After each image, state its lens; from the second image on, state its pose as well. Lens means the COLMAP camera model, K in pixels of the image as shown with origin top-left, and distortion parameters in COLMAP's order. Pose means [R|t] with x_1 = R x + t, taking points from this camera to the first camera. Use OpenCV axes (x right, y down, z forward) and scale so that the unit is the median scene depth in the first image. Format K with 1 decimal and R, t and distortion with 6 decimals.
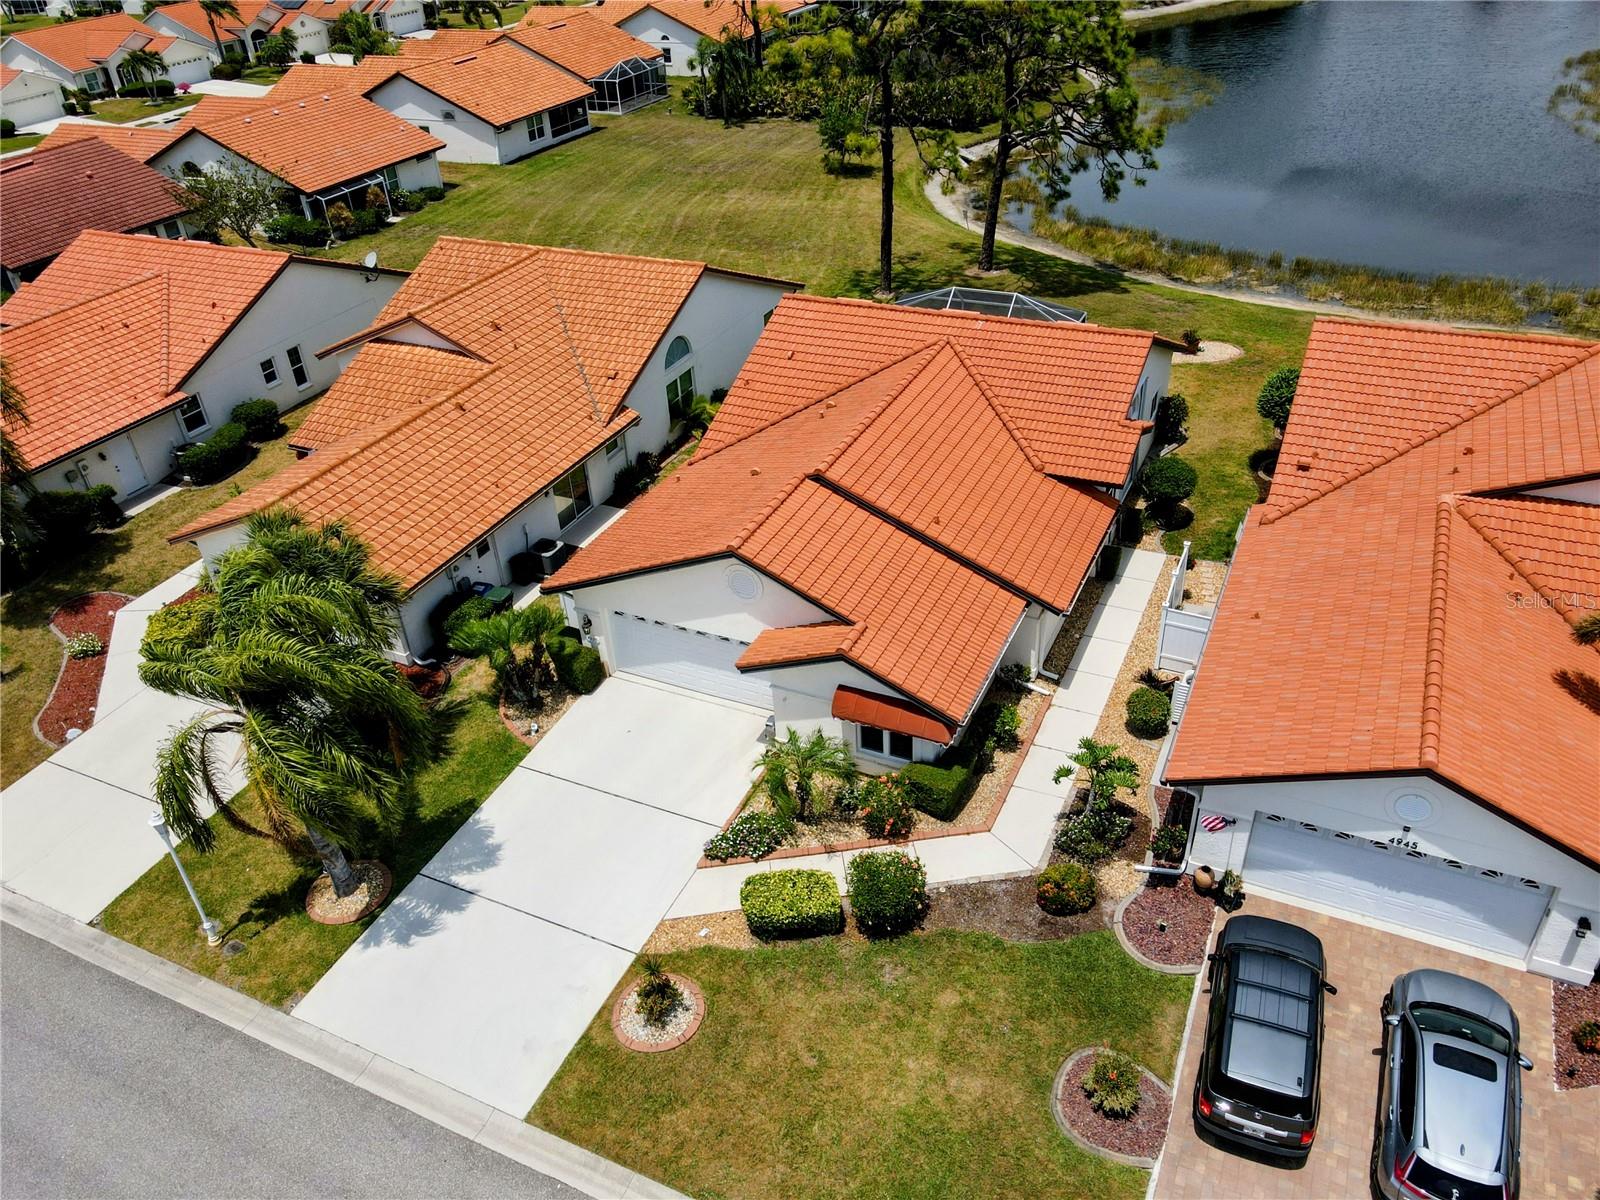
lens RADIAL K [[1168.4, 0, 796.9], [0, 1168.4, 614.2], [0, 0, 1]] dist [0.008005, 0.008662]
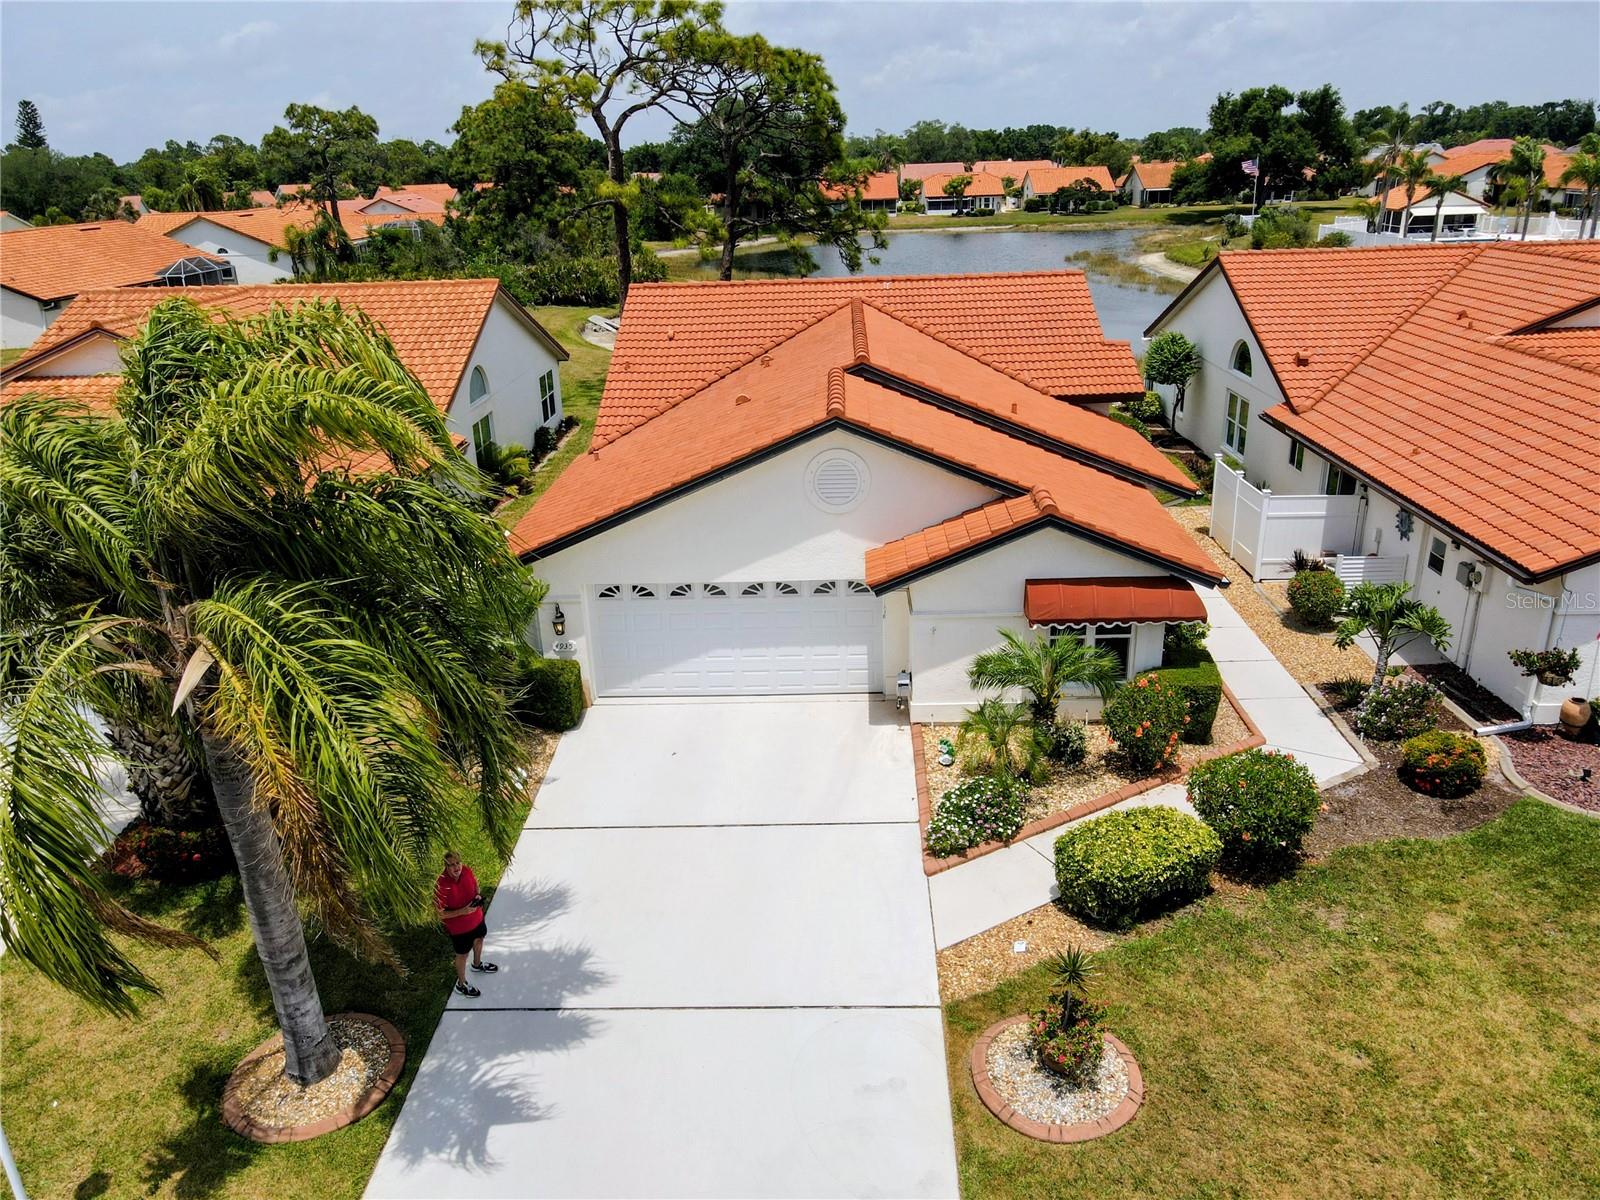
lens RADIAL K [[1168.4, 0, 796.9], [0, 1168.4, 614.2], [0, 0, 1]] dist [0.008005, 0.008662]
pose [[0.915072, -0.121999, 0.384395, -0.366966], [0.210375, 0.957589, -0.196890, 0.192527], [-0.344071, 0.261036, 0.901928, 0.437555]]
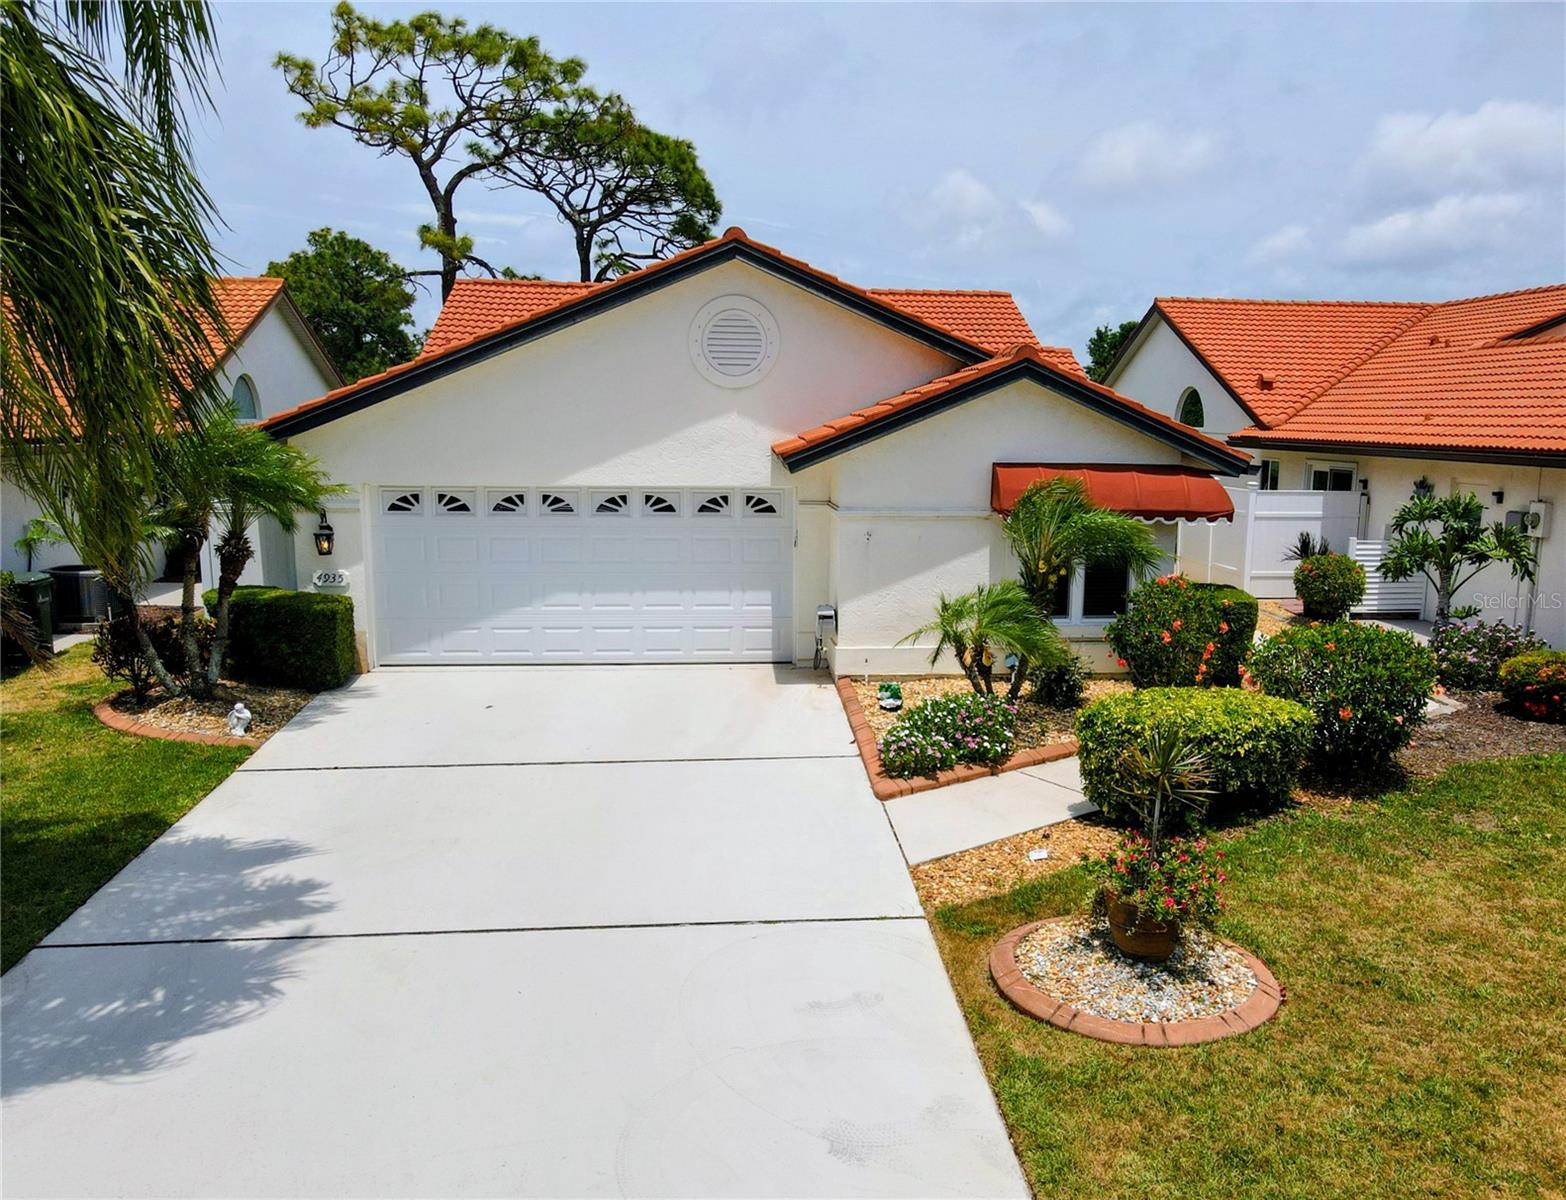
lens RADIAL K [[1314.5, 0, 848.0], [0, 1314.5, 662.7], [0, 0, 1]] dist [0.001473, 0.008844]
pose [[0.845143, -0.031715, 0.533599, -0.333607], [0.247359, 0.908131, -0.337804, 0.324177], [-0.473864, 0.417482, 0.775346, 0.639760]]
